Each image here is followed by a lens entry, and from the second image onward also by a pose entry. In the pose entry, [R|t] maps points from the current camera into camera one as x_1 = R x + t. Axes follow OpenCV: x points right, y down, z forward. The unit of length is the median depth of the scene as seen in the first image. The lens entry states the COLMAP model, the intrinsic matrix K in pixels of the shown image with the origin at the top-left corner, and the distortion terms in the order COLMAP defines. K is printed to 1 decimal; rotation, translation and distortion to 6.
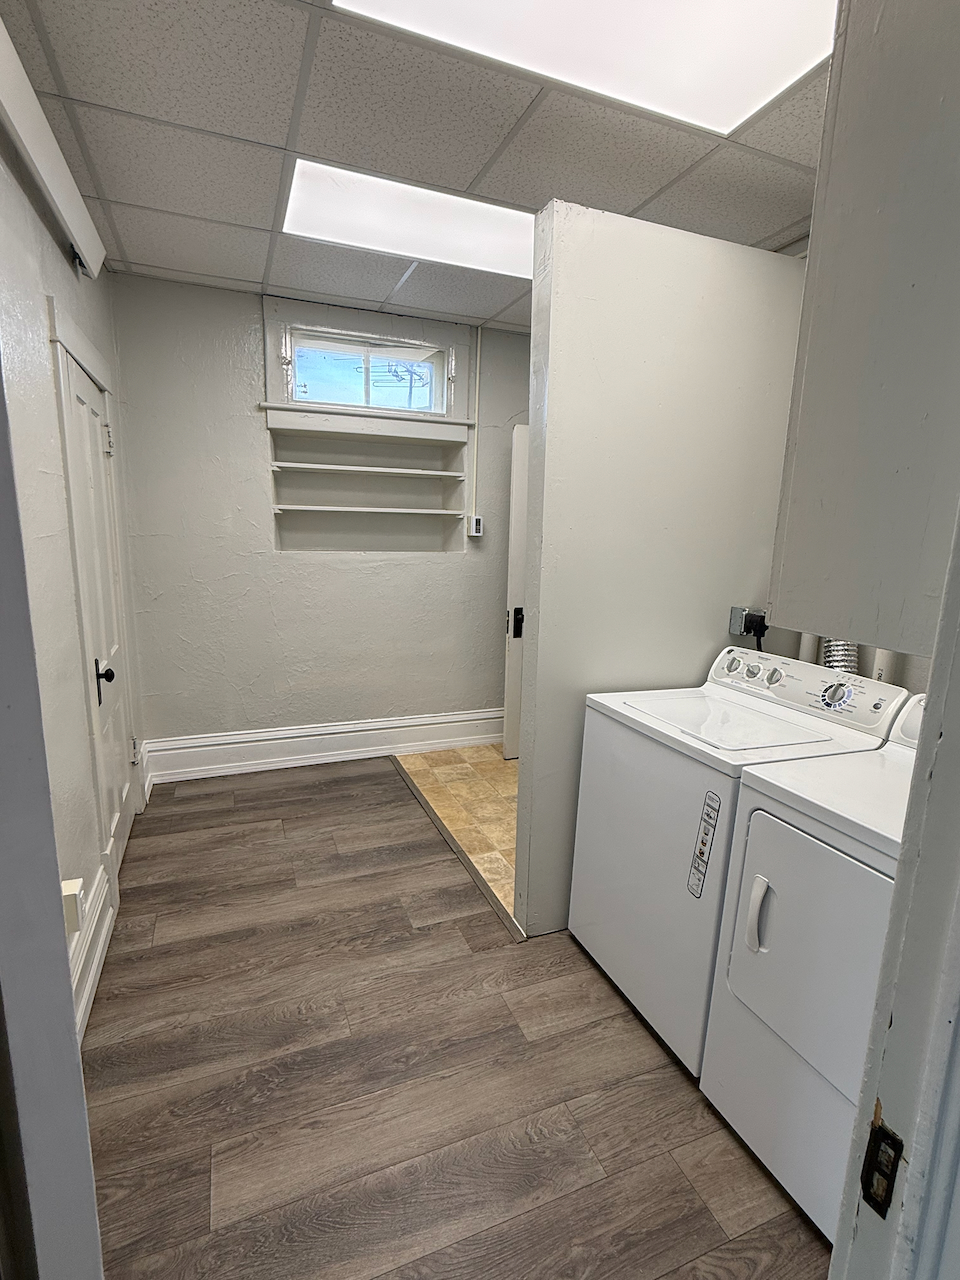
lens RADIAL K [[621.4, 0, 479.8], [0, 621.4, 640.5], [0, 0, 1]] dist [-0.004355, -0.000479]
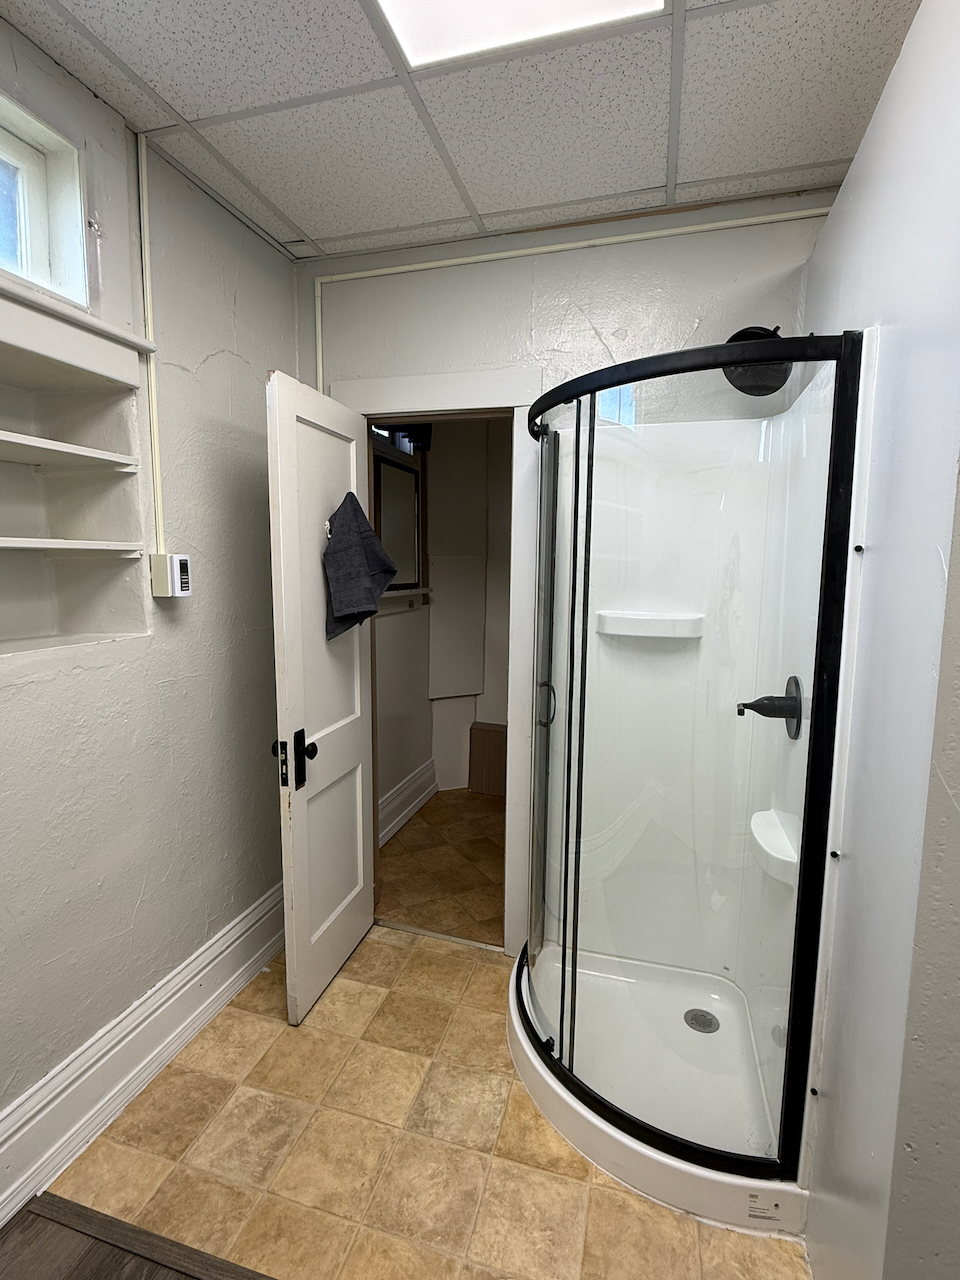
lens RADIAL K [[621.4, 0, 478.0], [0, 621.4, 640.4], [0, 0, 1]] dist [-0.004355, -0.000479]
pose [[0.618444, -0.118418, 0.776855, -0.230163], [0.149343, 0.988275, 0.031755, -0.118229], [-0.771507, 0.096379, 0.628878, 0.544071]]
